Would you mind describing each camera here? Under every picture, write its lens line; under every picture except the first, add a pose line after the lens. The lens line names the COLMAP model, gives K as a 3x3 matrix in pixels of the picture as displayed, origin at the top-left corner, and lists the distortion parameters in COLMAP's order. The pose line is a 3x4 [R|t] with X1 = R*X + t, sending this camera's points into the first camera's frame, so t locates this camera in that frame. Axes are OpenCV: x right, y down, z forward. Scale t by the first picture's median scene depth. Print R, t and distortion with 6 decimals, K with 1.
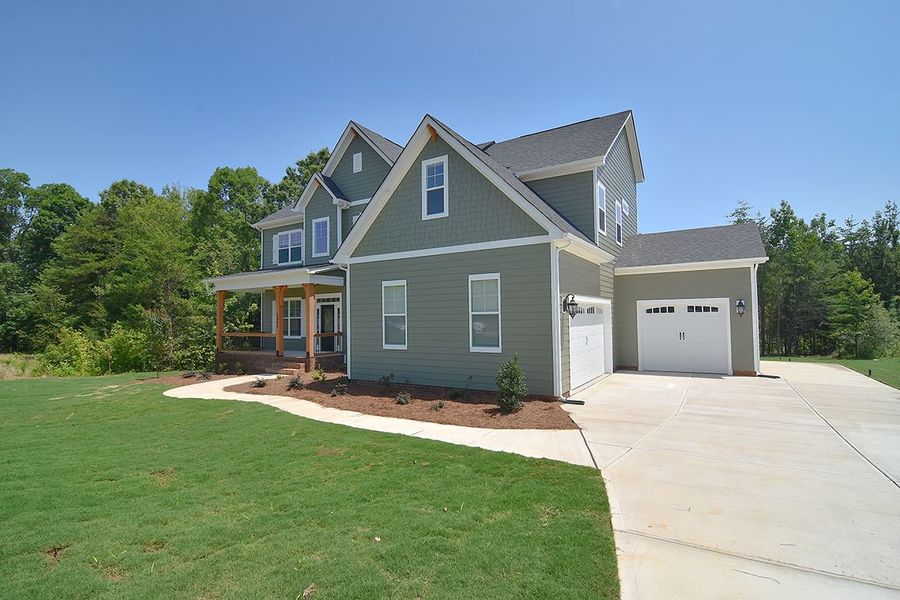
lens RADIAL K [[427.1, 0, 483.5], [0, 427.1, 306.0], [0, 0, 1]] dist [0.004072, -0.000129]
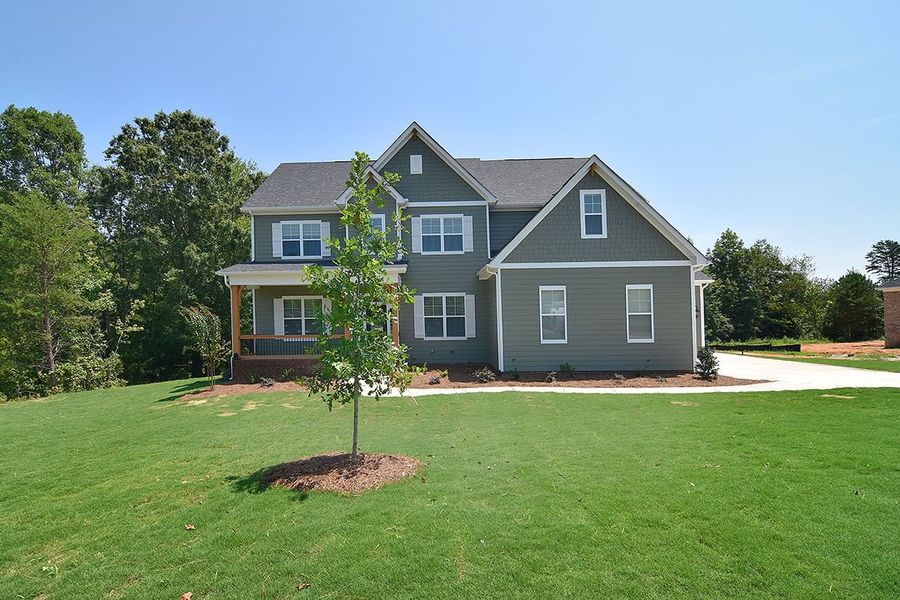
lens RADIAL K [[427.1, 0, 483.5], [0, 427.1, 306.0], [0, 0, 1]] dist [0.004072, -0.000129]
pose [[0.877565, 0.018570, 0.479098, -0.825862], [-0.013987, 0.999816, -0.013134, 0.012772], [-0.479254, 0.004825, 0.877663, 0.045823]]
